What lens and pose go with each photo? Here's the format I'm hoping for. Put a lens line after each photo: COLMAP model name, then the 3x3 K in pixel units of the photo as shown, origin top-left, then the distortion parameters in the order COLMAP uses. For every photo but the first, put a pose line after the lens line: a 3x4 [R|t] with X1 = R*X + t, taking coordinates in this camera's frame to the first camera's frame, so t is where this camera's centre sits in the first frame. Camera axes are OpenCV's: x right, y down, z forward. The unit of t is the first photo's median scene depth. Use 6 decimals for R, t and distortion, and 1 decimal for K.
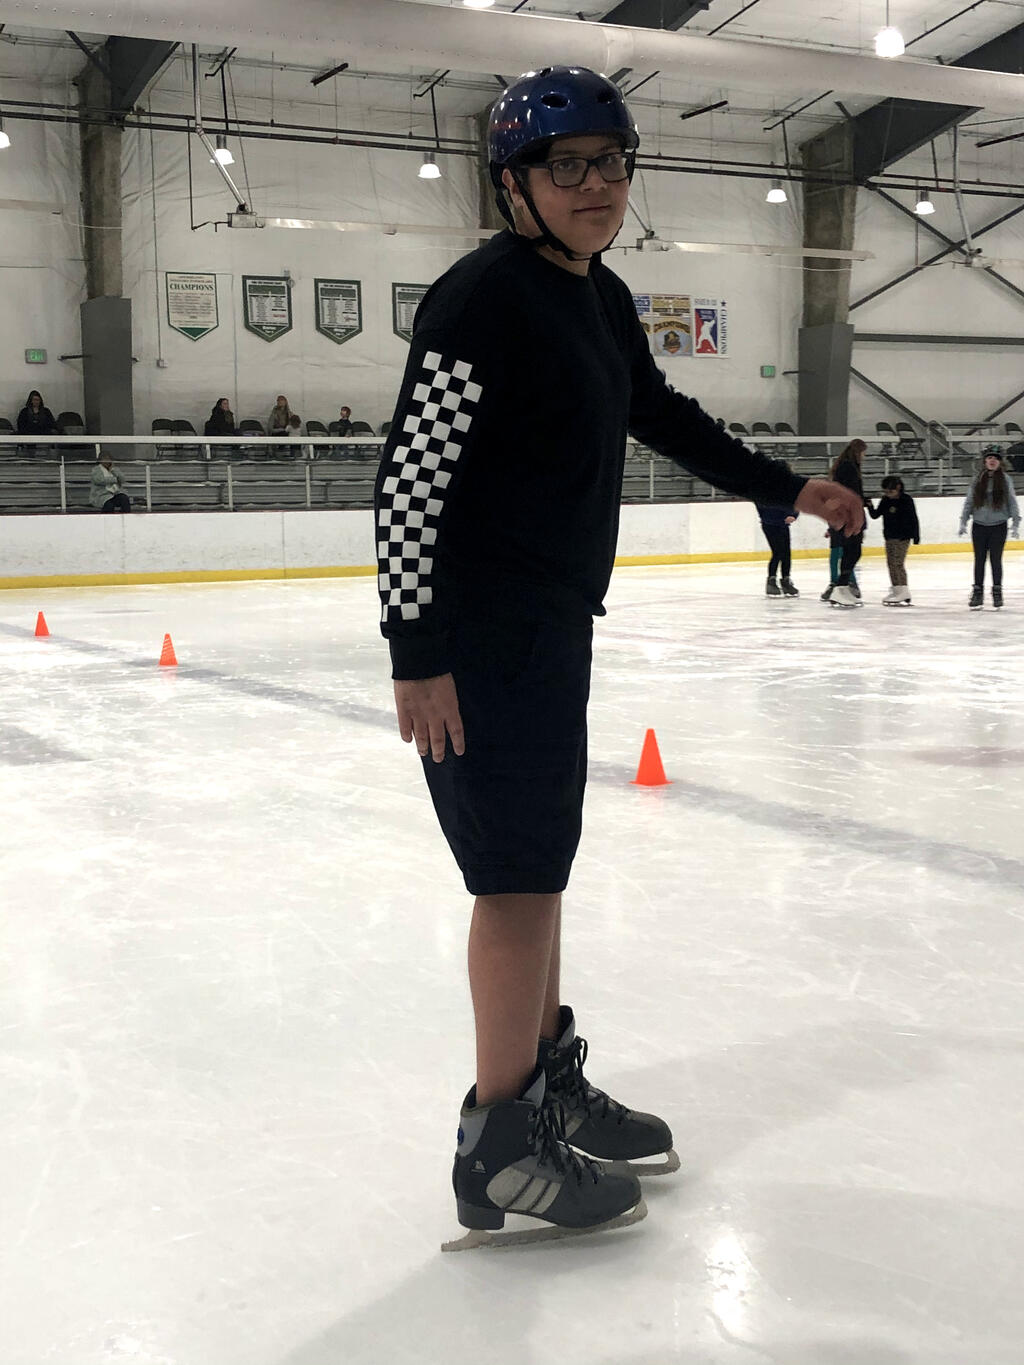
lens RADIAL K [[1745.3, 0, 511.2], [0, 1745.3, 847.0], [0, 0, 1]] dist [0.016363, 0.042318]
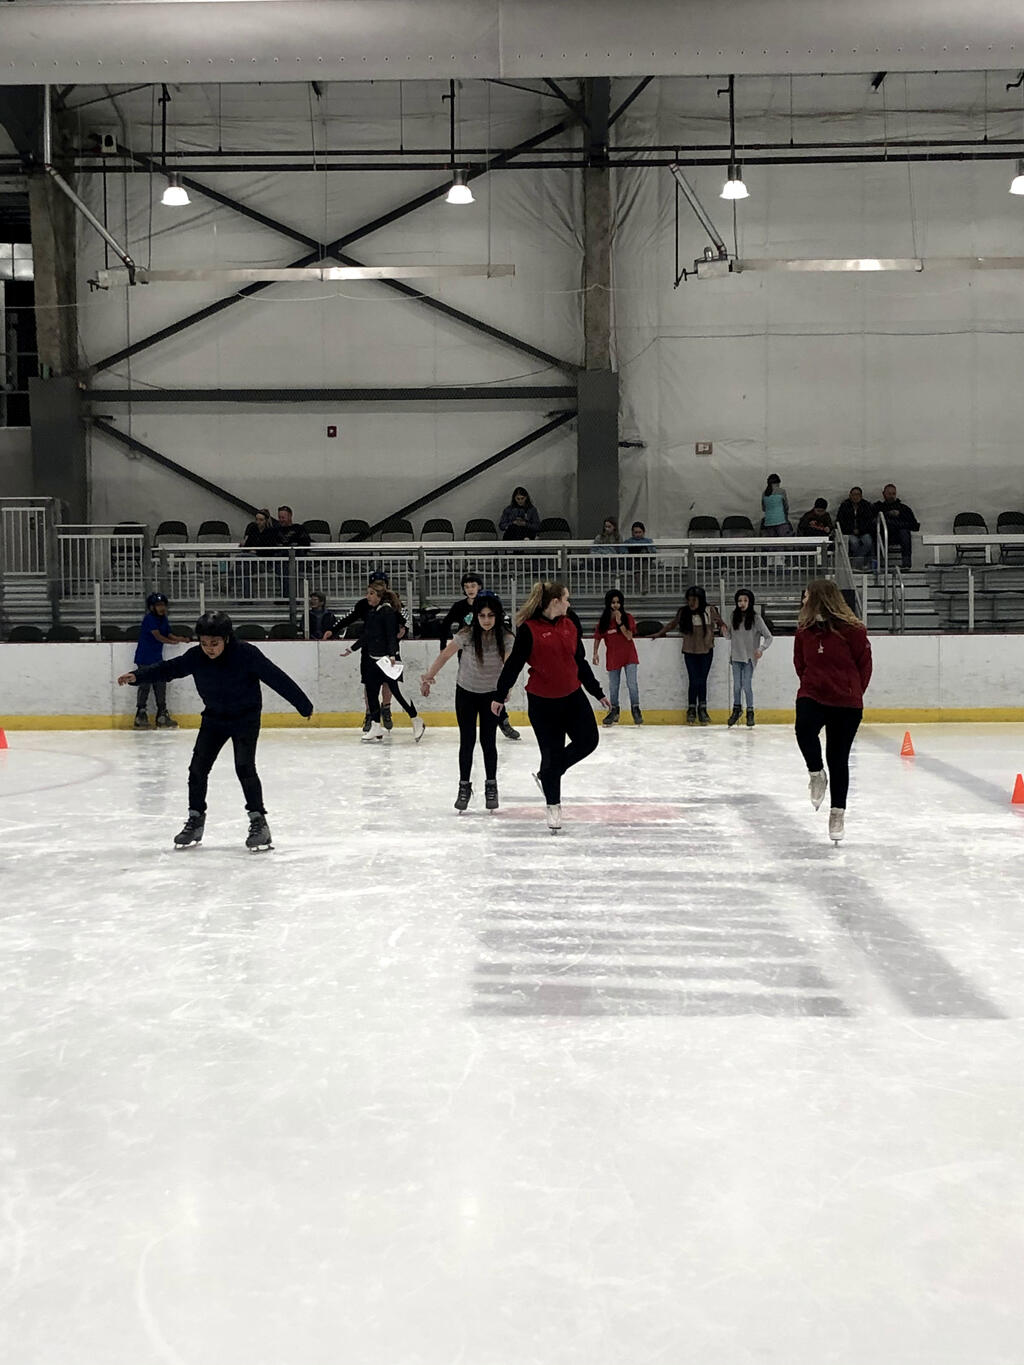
lens RADIAL K [[2218.3, 0, 503.0], [0, 2218.3, 659.5], [0, 0, 1]] dist [0.264306, -1.200676]
pose [[0.876120, 0.016365, -0.481815, 0.382118], [-0.099580, 0.984014, -0.147650, -0.045531], [0.471696, 0.177338, 0.863744, 0.193957]]
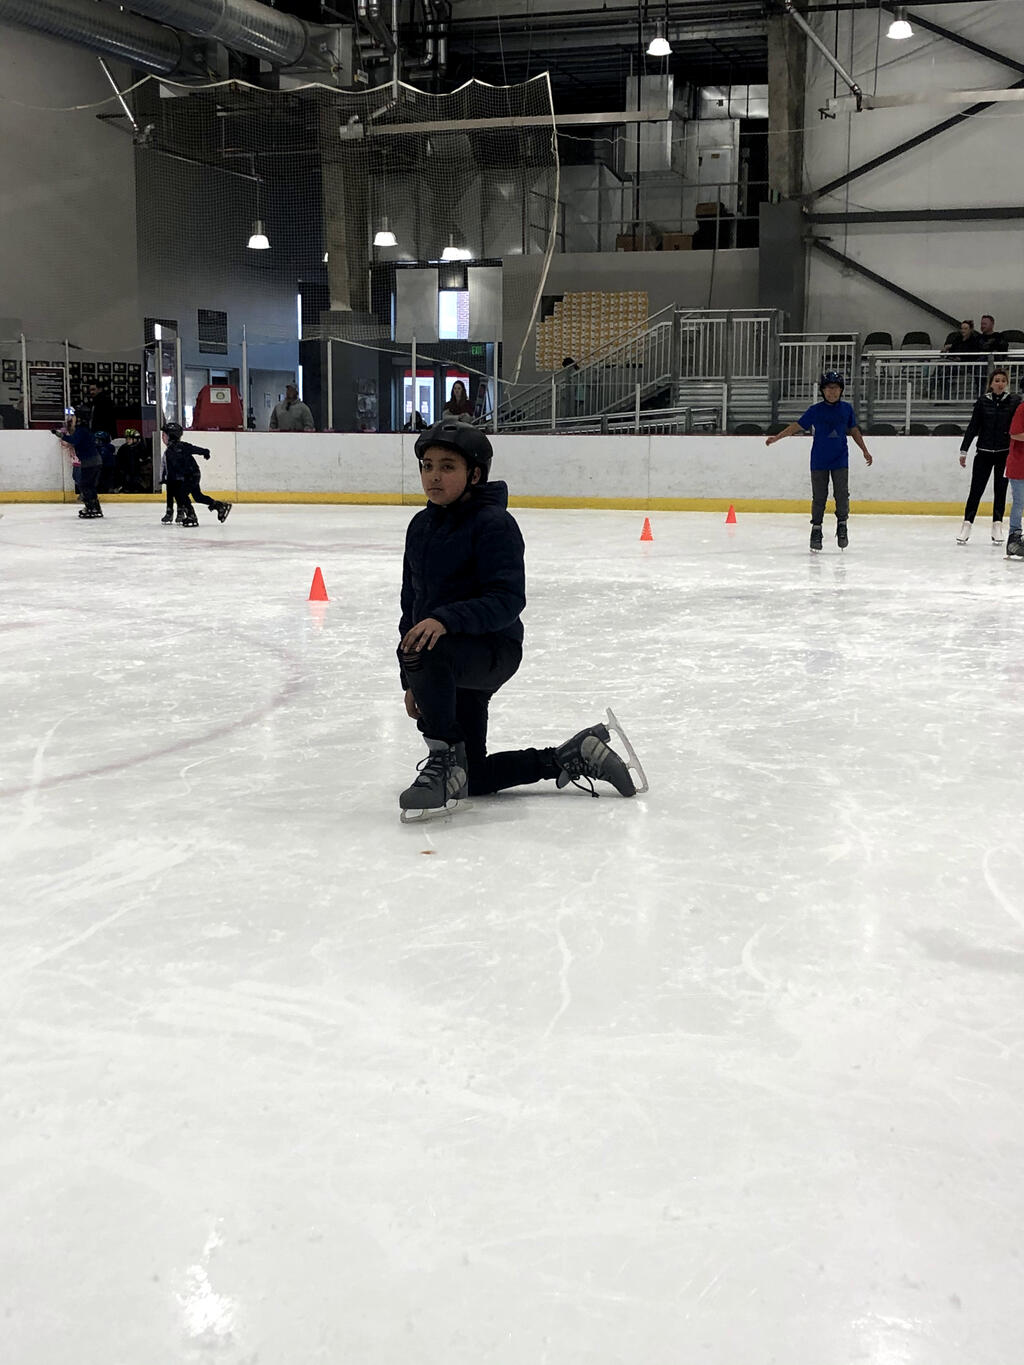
lens RADIAL K [[1938.7, 0, 512.0], [0, 1938.7, 682.5], [0, 0, 1]] dist [0.196922, -0.643777]
pose [[0.677922, 0.114551, -0.726154, 0.376300], [-0.164513, 0.986373, 0.002015, -0.040744], [0.716489, 0.118096, 0.687529, 0.194912]]
